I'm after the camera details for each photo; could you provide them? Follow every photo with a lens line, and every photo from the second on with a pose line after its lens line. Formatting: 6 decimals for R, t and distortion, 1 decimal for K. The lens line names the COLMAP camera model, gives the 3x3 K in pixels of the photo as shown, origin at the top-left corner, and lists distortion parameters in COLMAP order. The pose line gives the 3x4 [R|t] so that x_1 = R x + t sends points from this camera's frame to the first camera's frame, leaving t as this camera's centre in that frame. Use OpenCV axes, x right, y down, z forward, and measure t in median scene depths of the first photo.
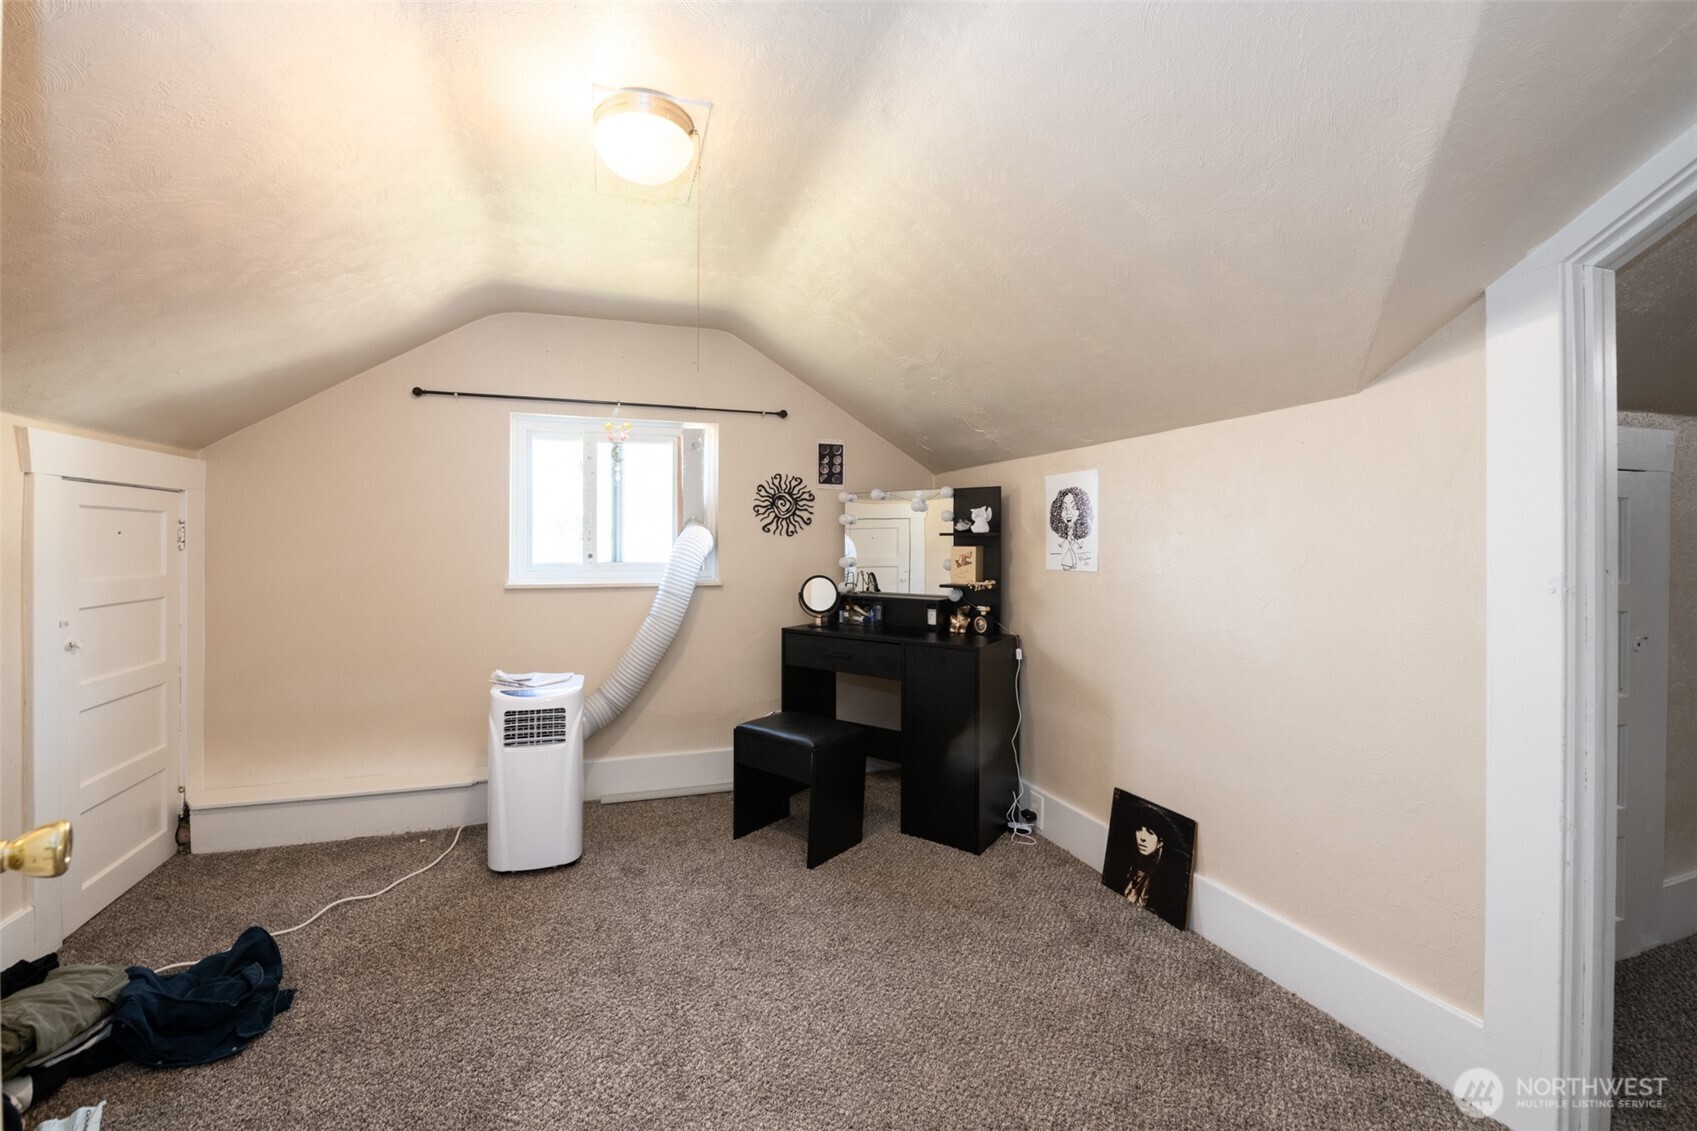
lens RADIAL K [[672.6, 0, 808.7], [0, 672.6, 545.9], [0, 0, 1]] dist [-0.010844, -0.000072]
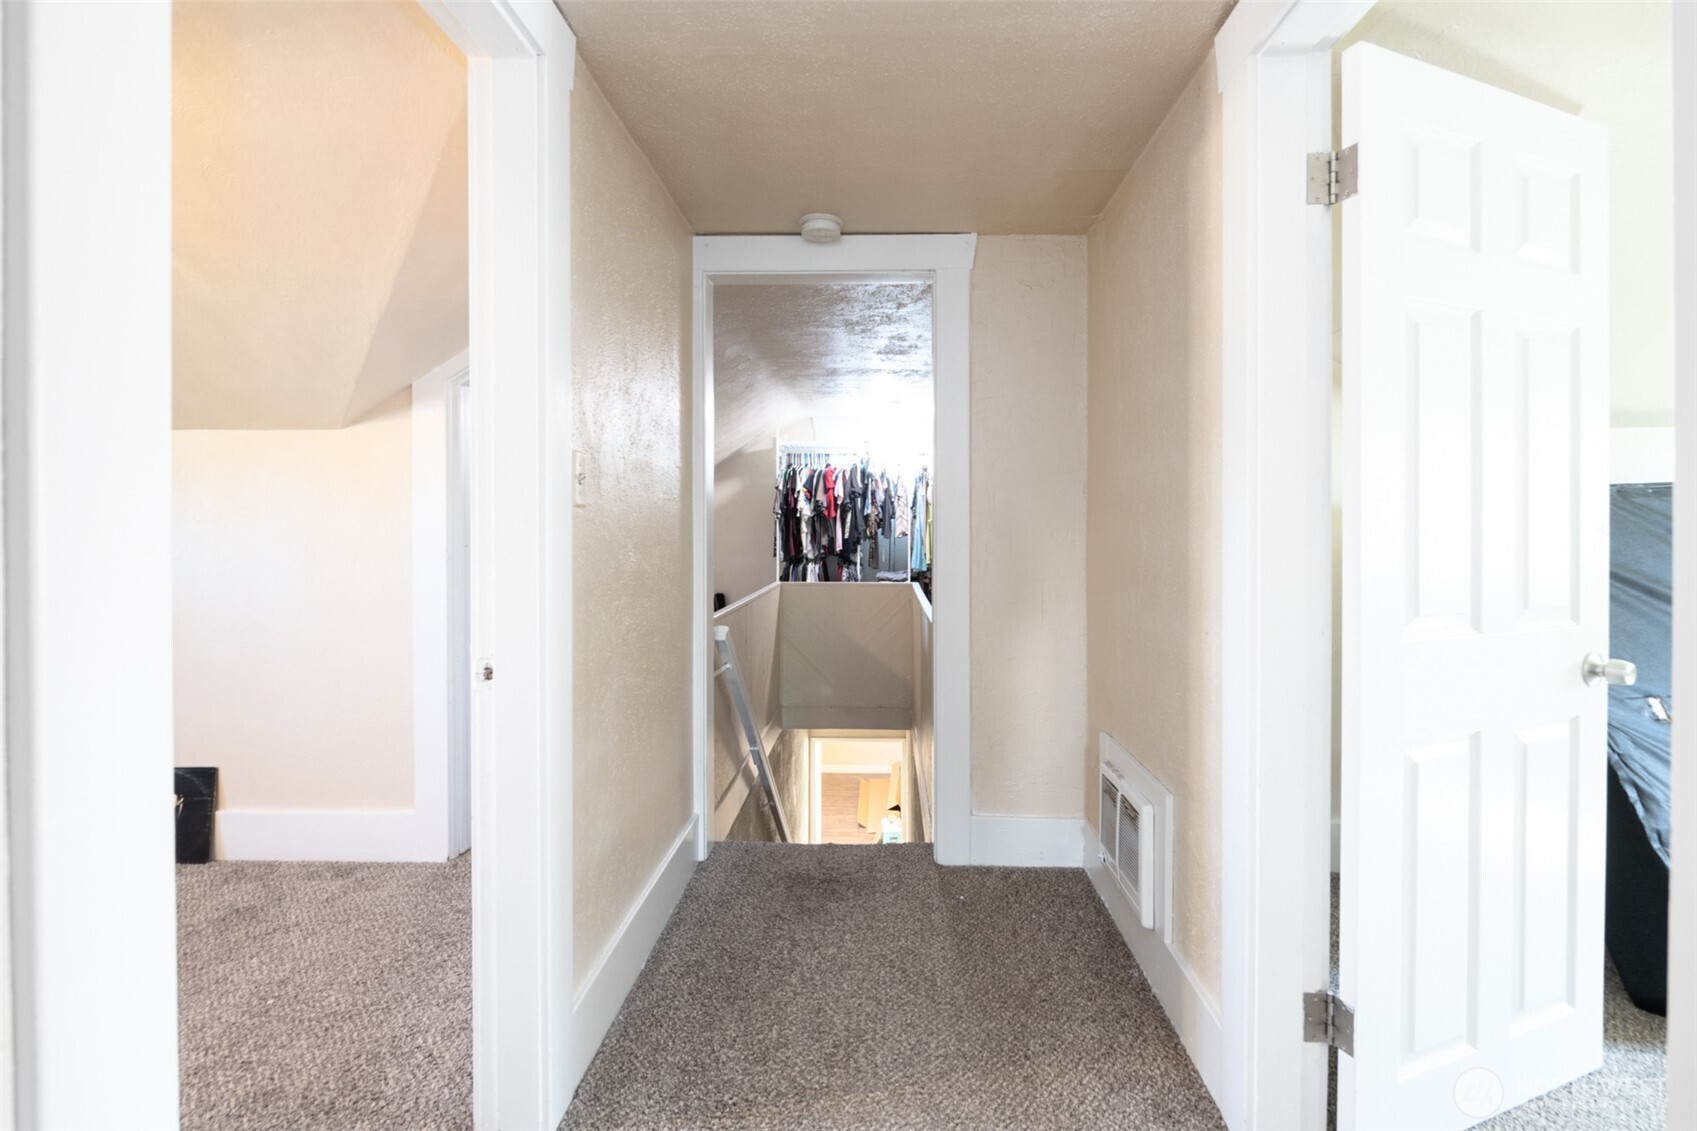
lens RADIAL K [[798.9, 0, 875.9], [0, 798.9, 530.9], [0, 0, 1]] dist [-0.000515, -0.000398]
pose [[0.300408, -0.006917, 0.953786, -0.527771], [0.001034, 0.999975, 0.006926, -0.015184], [-0.953810, -0.001094, 0.300408, -0.679660]]
